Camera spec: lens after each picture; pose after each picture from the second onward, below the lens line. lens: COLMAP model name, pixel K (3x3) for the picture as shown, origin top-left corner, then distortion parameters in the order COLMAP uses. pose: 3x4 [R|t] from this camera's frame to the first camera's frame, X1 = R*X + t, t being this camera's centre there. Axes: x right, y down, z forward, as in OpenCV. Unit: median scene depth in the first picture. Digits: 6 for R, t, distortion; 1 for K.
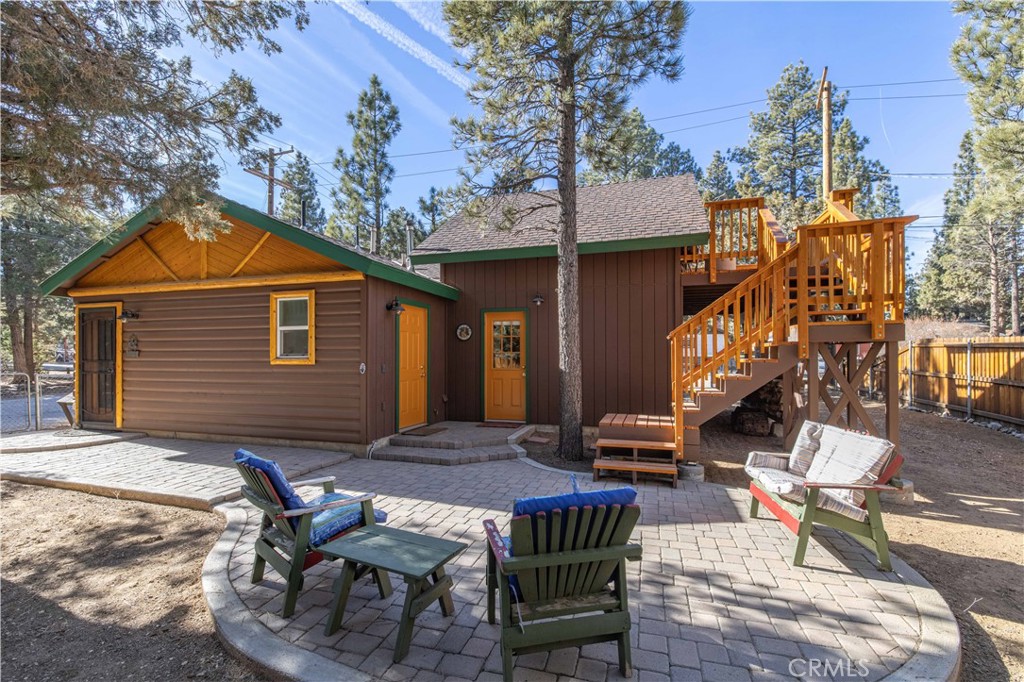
lens RADIAL K [[440.6, 0, 514.3], [0, 440.6, 358.9], [0, 0, 1]] dist [0.001359, -0.000010]
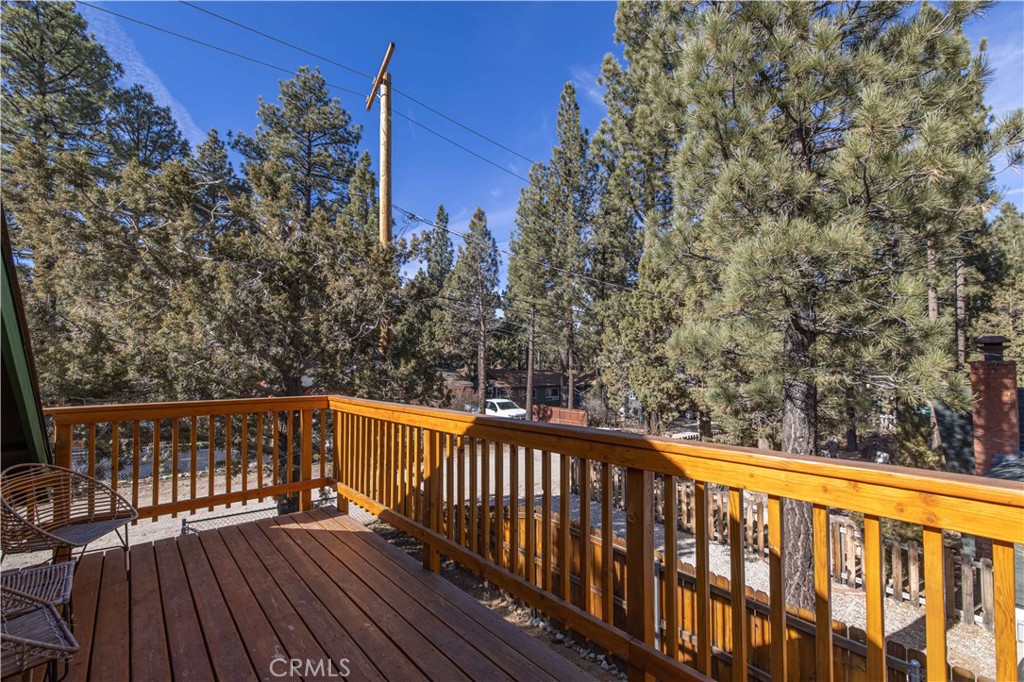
lens RADIAL K [[454.6, 0, 518.1], [0, 454.6, 356.0], [0, 0, 1]] dist [0.001276, 0.000142]
pose [[0.519926, 0.023064, 0.853900, 0.087878], [0.005349, 0.999528, -0.030254, -0.065603], [-0.854195, 0.020298, 0.519557, 0.183429]]
